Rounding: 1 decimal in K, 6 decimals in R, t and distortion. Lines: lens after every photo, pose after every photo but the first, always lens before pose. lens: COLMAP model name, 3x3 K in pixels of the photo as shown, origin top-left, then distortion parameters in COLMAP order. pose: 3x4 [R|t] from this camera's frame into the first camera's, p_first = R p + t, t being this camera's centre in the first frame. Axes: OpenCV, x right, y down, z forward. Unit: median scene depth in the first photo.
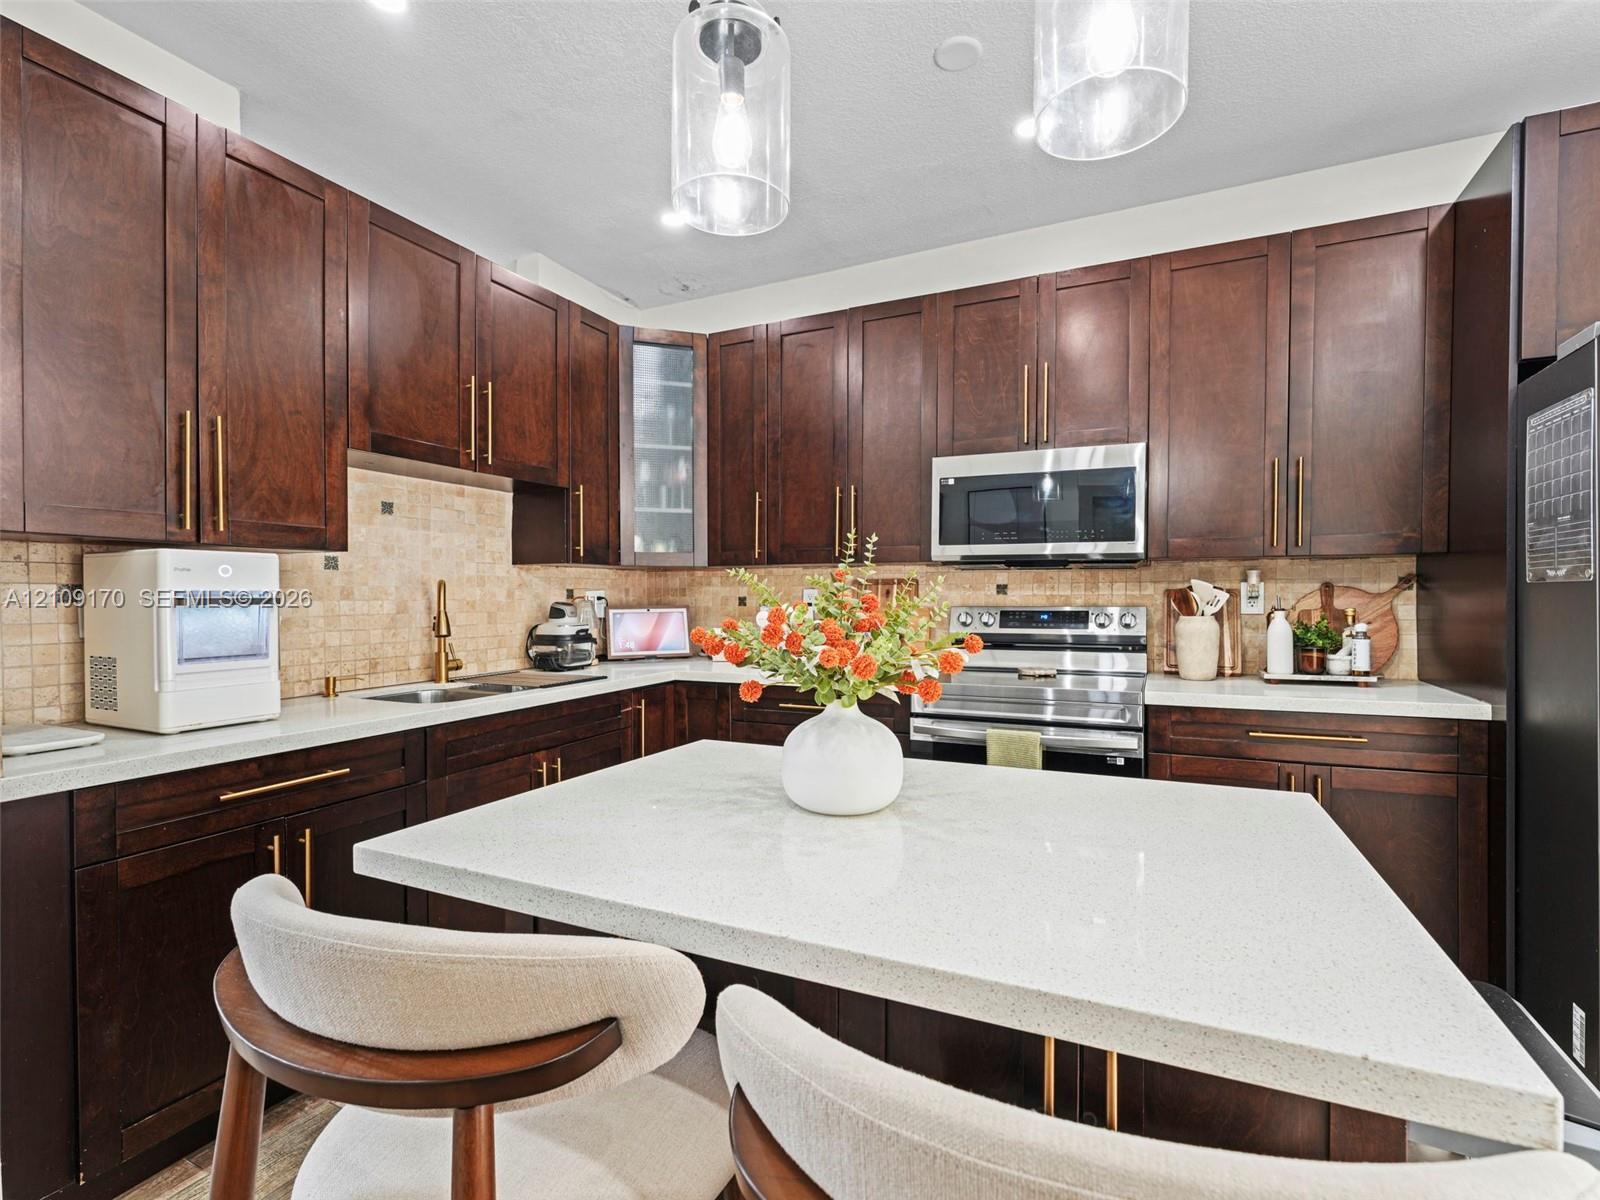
lens RADIAL K [[749.8, 0, 798.0], [0, 749.8, 604.6], [0, 0, 1]] dist [-0.000366, -0.000588]
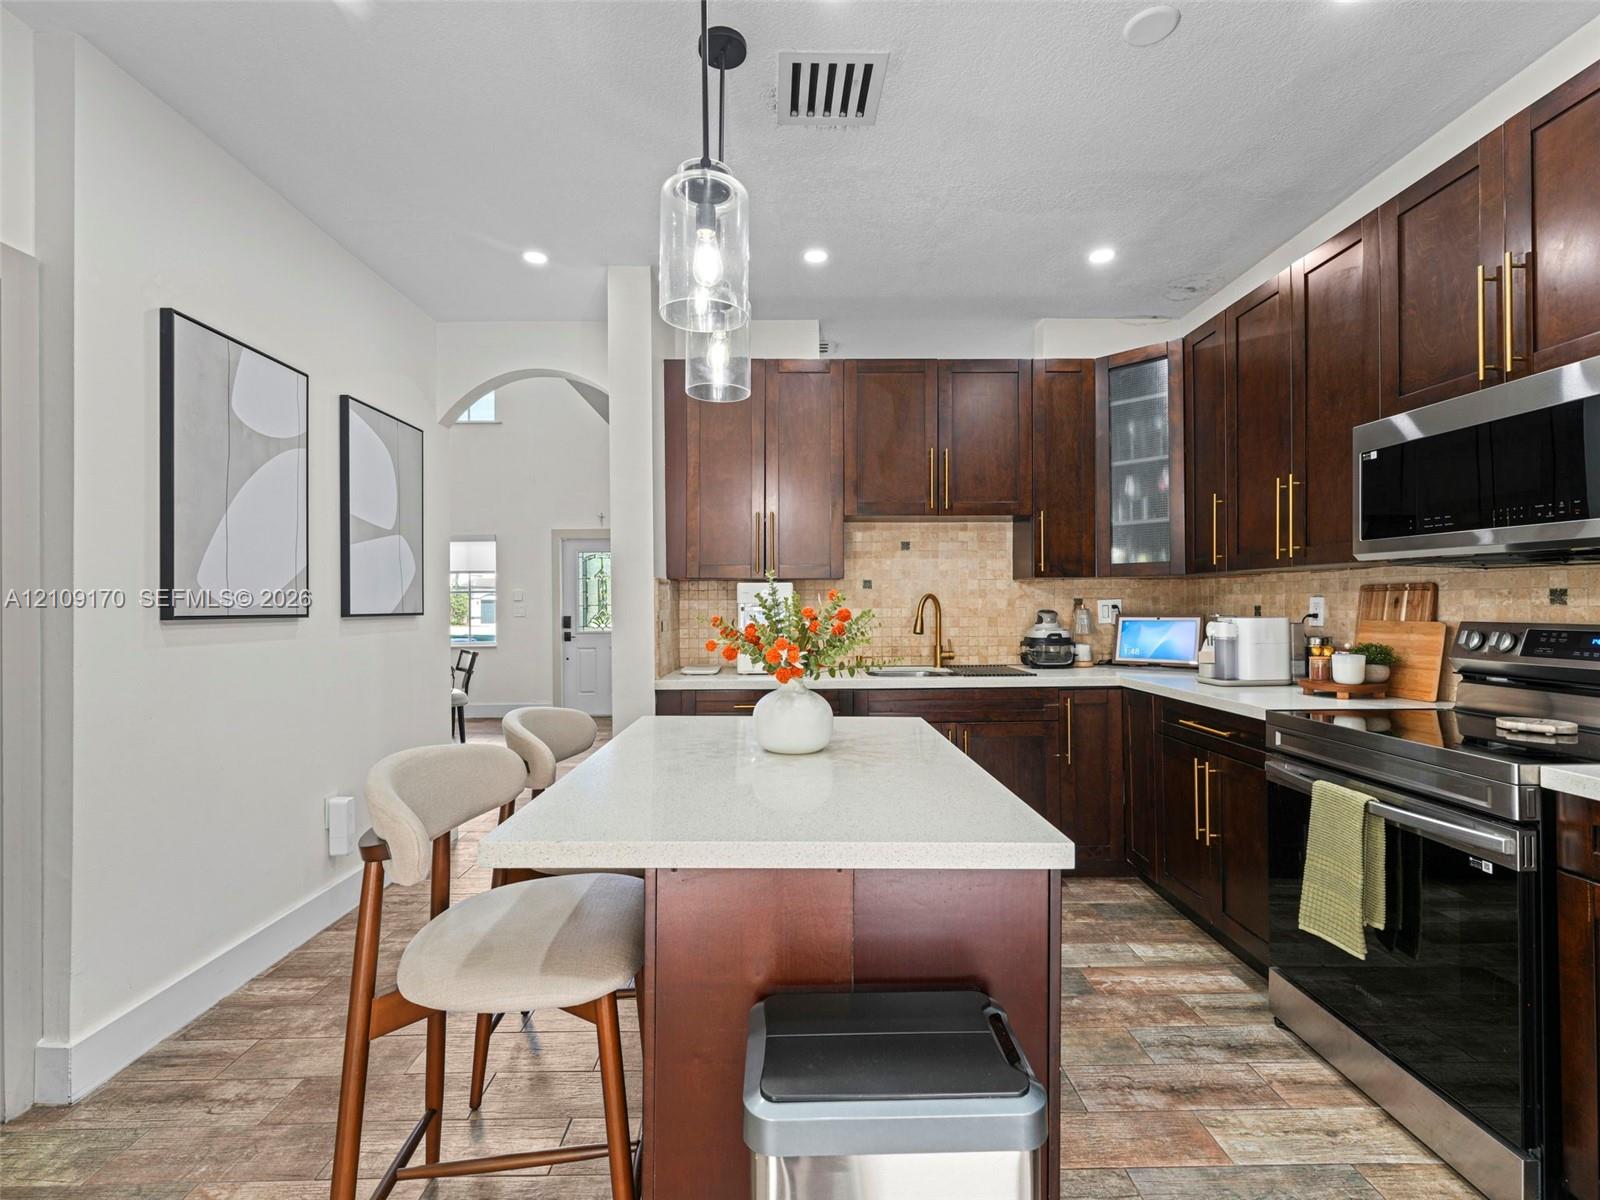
lens RADIAL K [[721.8, 0, 798.0], [0, 721.8, 599.1], [0, 0, 1]] dist [0.000888, -0.000033]
pose [[0.452354, -0.004239, -0.891829, 0.557904], [-0.007487, 0.999935, -0.008550, -0.008459], [0.891807, 0.010545, 0.452293, 0.148779]]
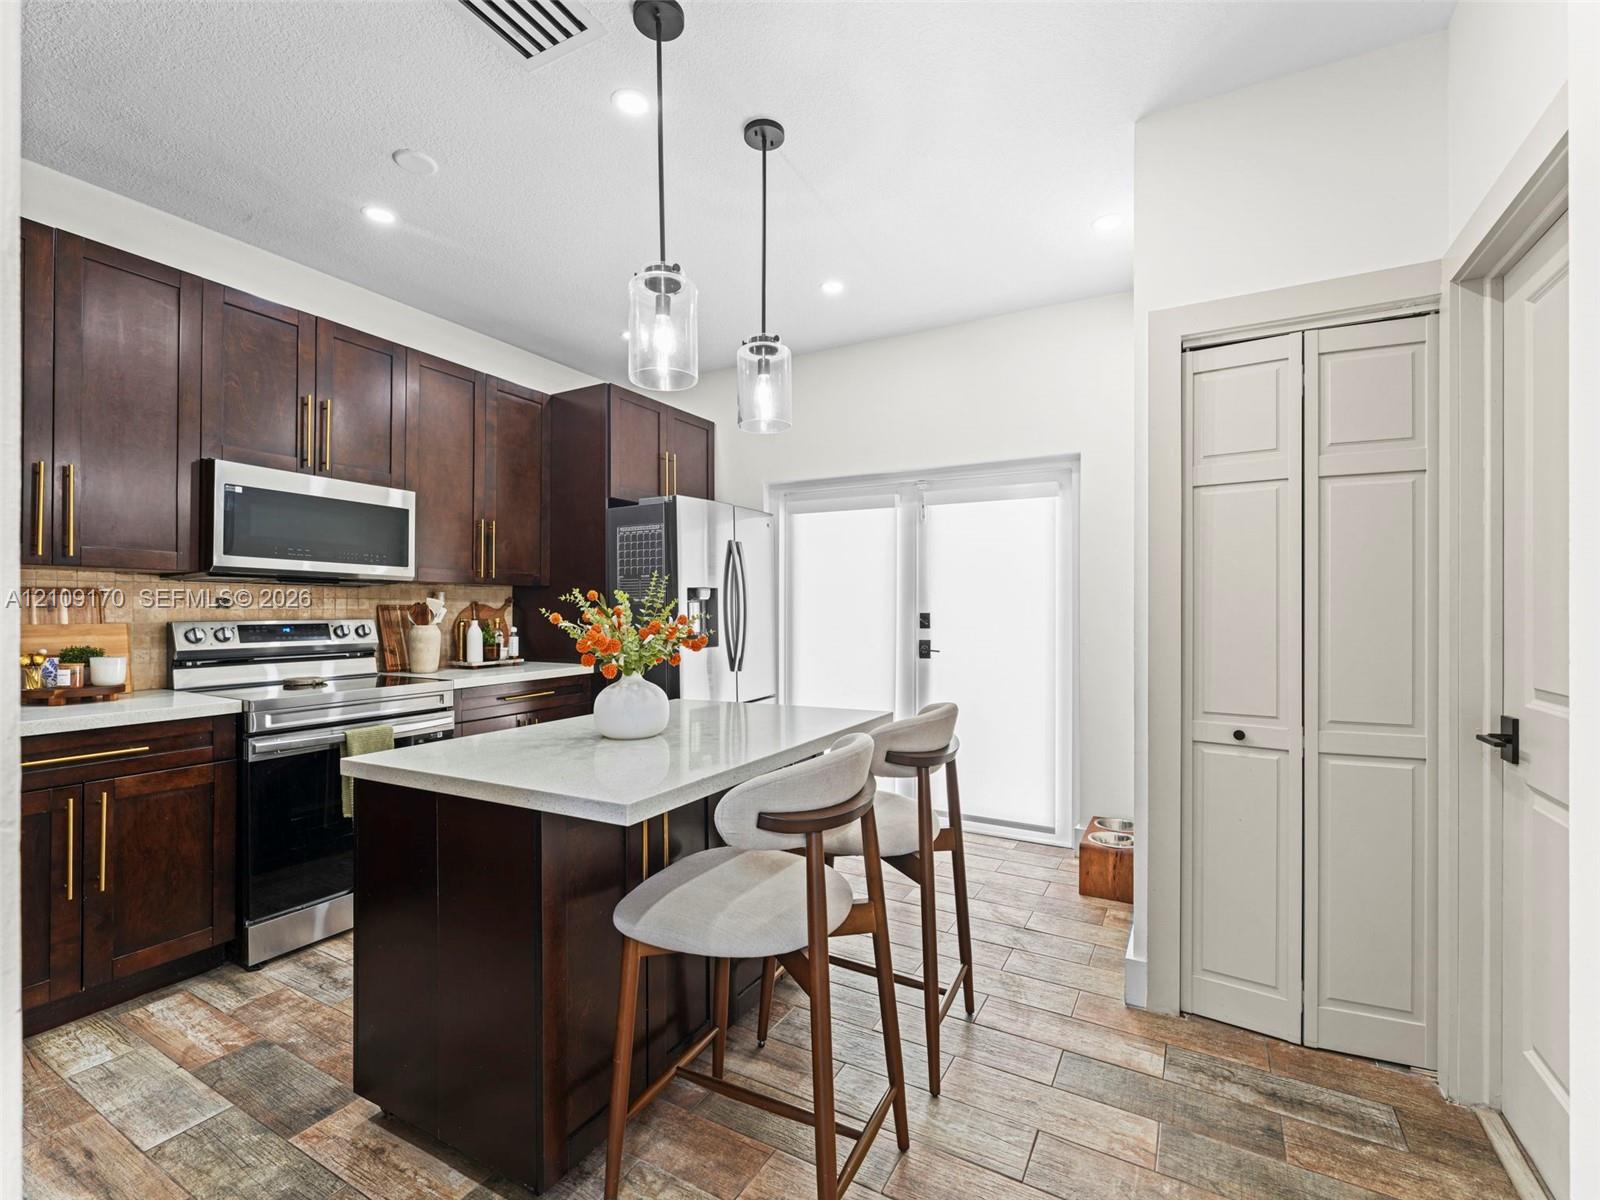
lens RADIAL K [[721.8, 0, 798.0], [0, 721.8, 599.1], [0, 0, 1]] dist [0.000888, -0.000033]
pose [[0.064373, 0.016774, 0.997785, -0.630109], [0.009568, 0.999802, -0.017425, -0.002234], [-0.997880, 0.010668, 0.064199, 0.221239]]
